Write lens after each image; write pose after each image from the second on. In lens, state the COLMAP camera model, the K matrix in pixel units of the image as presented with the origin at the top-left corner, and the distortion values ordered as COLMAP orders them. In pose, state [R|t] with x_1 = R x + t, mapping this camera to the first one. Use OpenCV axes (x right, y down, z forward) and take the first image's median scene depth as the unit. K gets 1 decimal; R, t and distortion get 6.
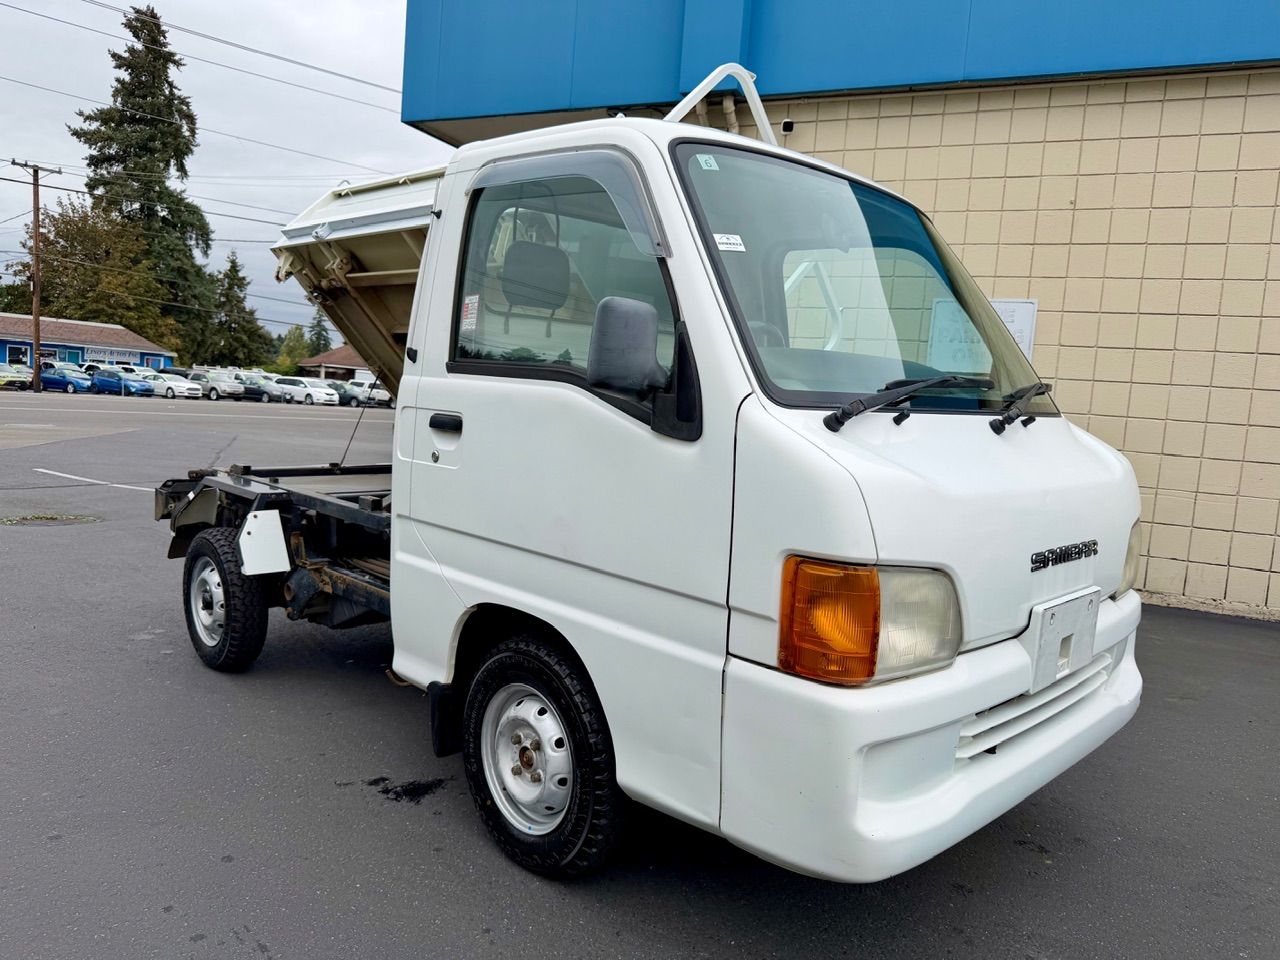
lens RADIAL K [[919.5, 0, 636.0], [0, 919.5, 484.4], [0, 0, 1]] dist [0.005053, -0.014595]
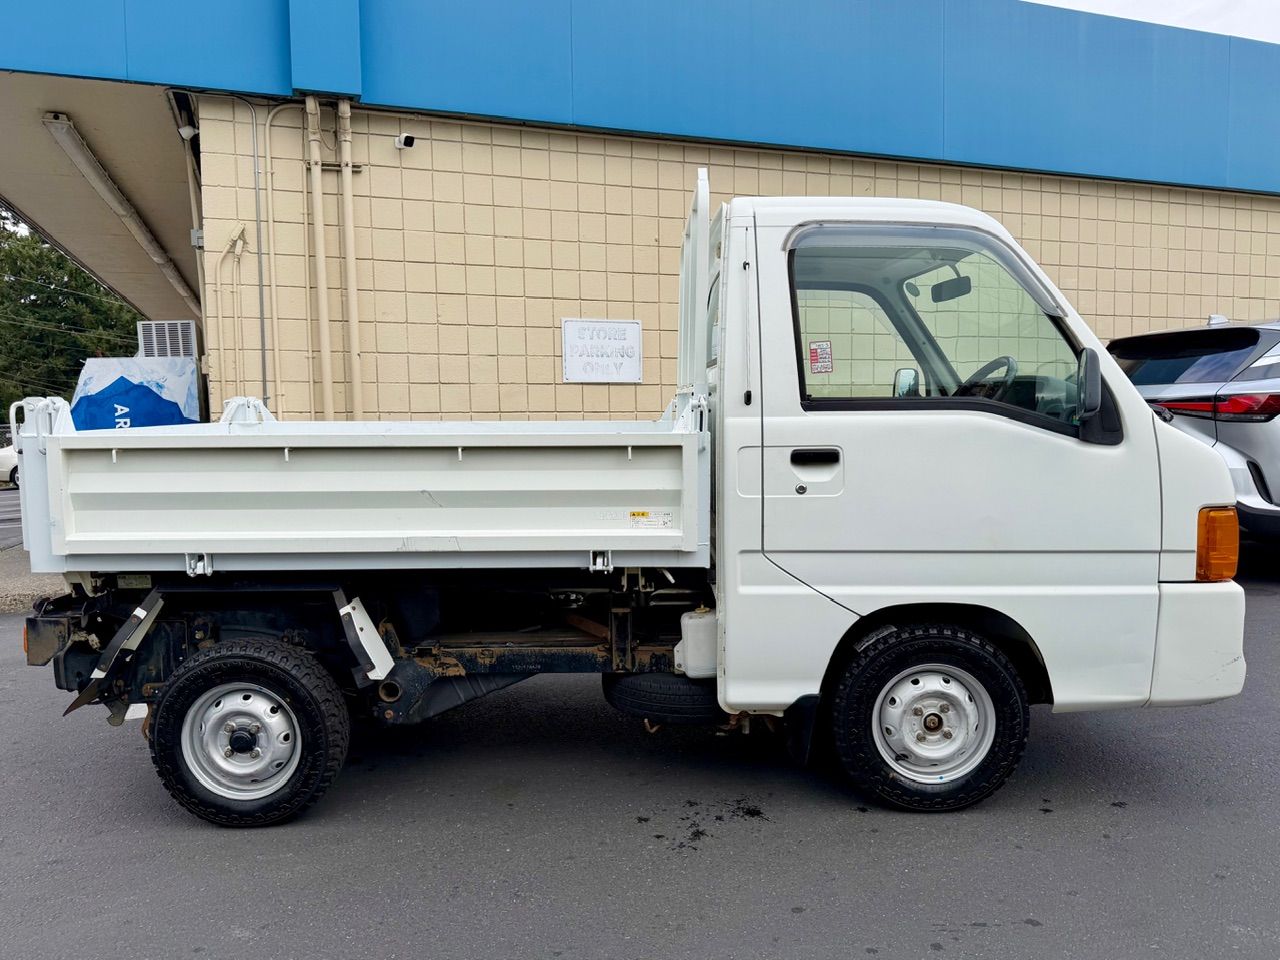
lens RADIAL K [[948.0, 0, 633.7], [0, 948.0, 490.0], [0, 0, 1]] dist [0.041990, -0.001175]
pose [[0.713826, -0.125521, 0.688983, -1.071511], [0.126886, 0.990705, 0.049028, -0.102785], [-0.688733, 0.052425, 0.723117, 0.301801]]
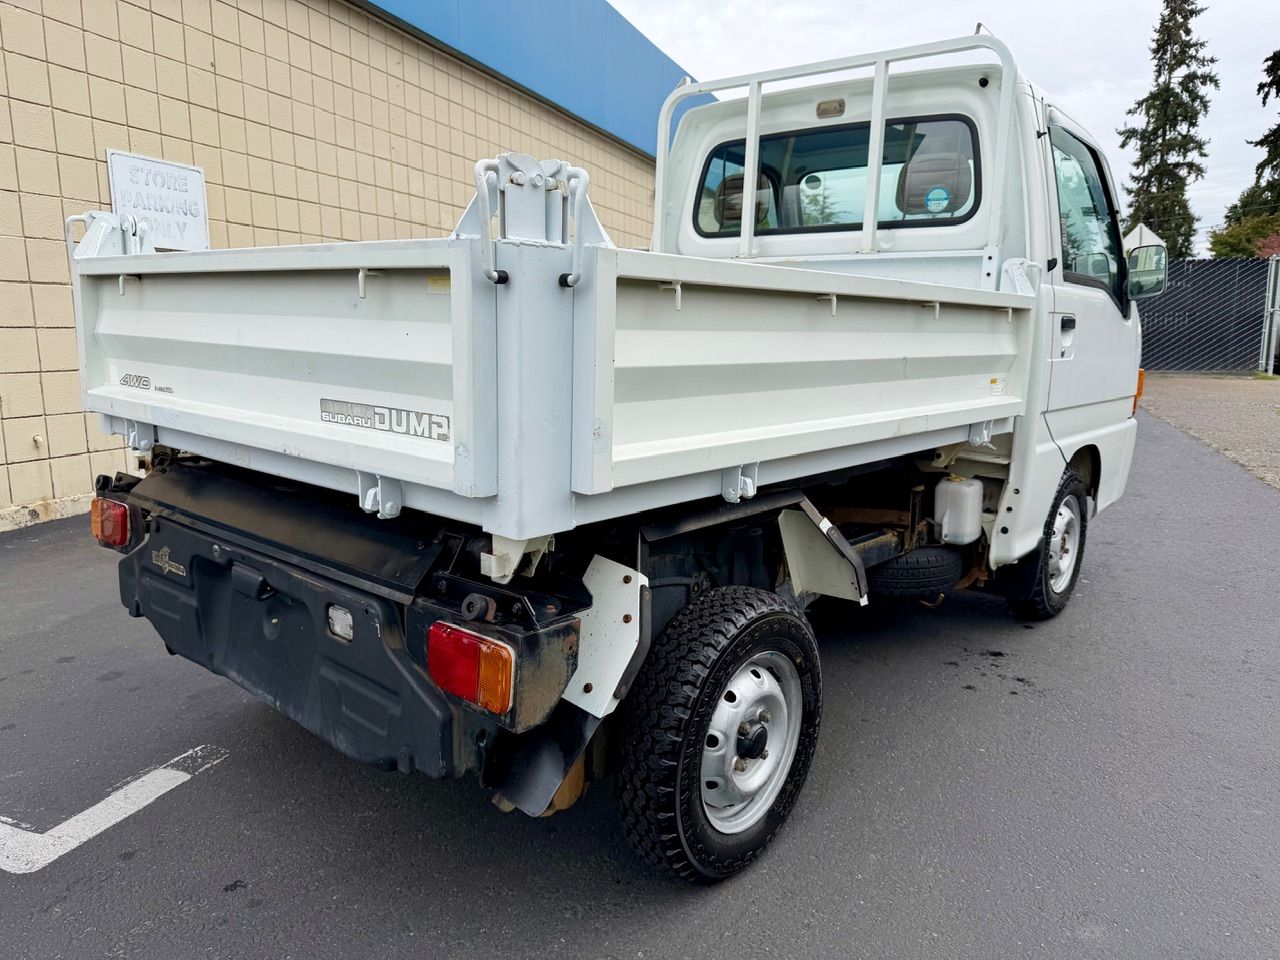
lens RADIAL K [[902.0, 0, 645.6], [0, 902.0, 469.1], [0, 0, 1]] dist [0.012021, -0.002391]
pose [[-0.077508, -0.220341, 0.972339, -1.287992], [0.082967, 0.970464, 0.226530, -0.184860], [-0.993534, 0.098230, -0.056938, 1.532979]]
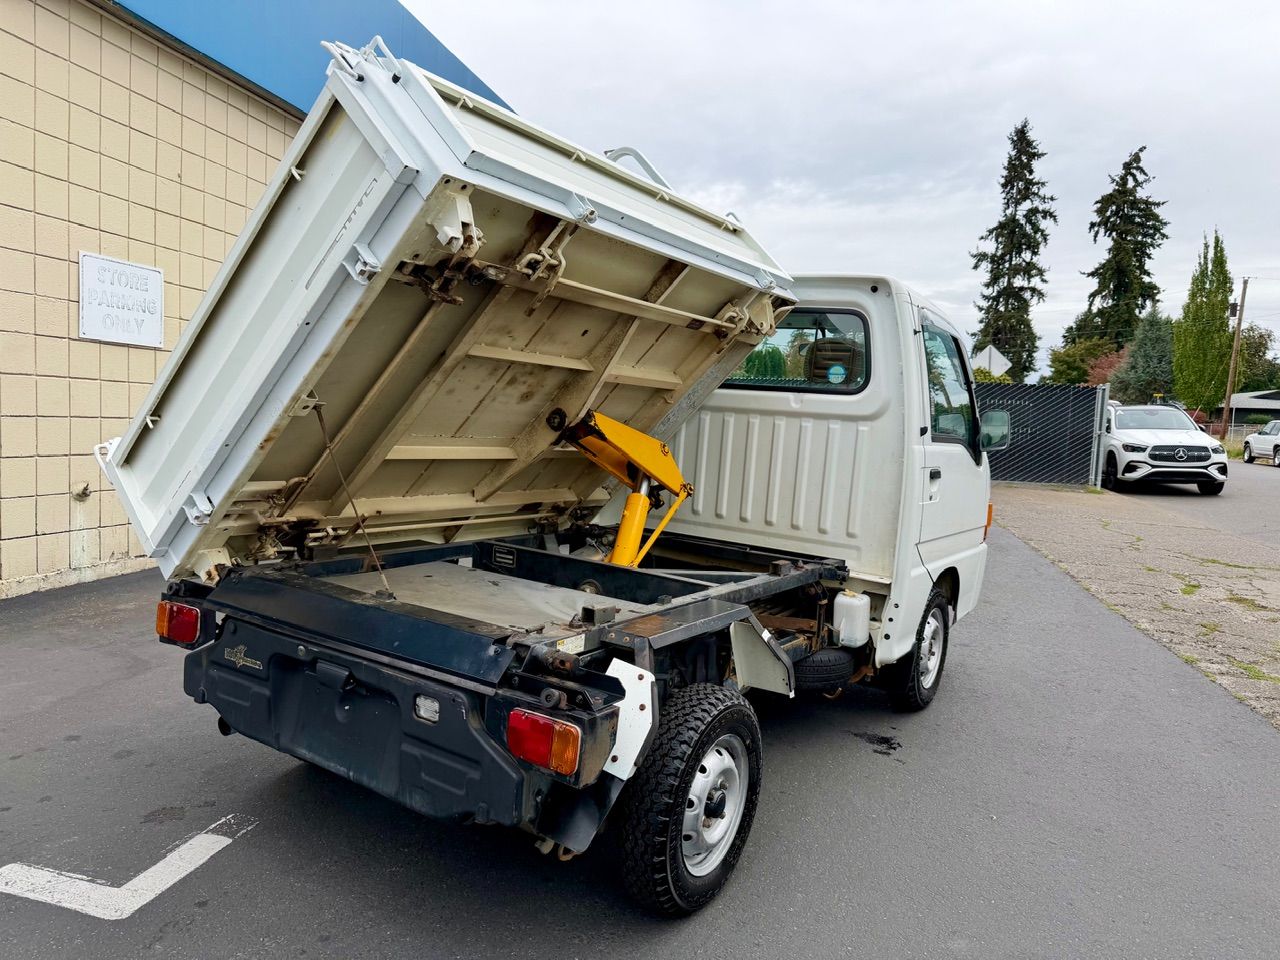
lens RADIAL K [[890.1, 0, 640.0], [0, 890.1, 480.0], [0, 0, 1]] dist [0.062595, -0.072798]
pose [[-0.195510, -0.150275, 0.969120, -1.481981], [0.019467, 0.987401, 0.157037, -0.286633], [-0.980508, 0.049568, -0.190121, 1.662056]]
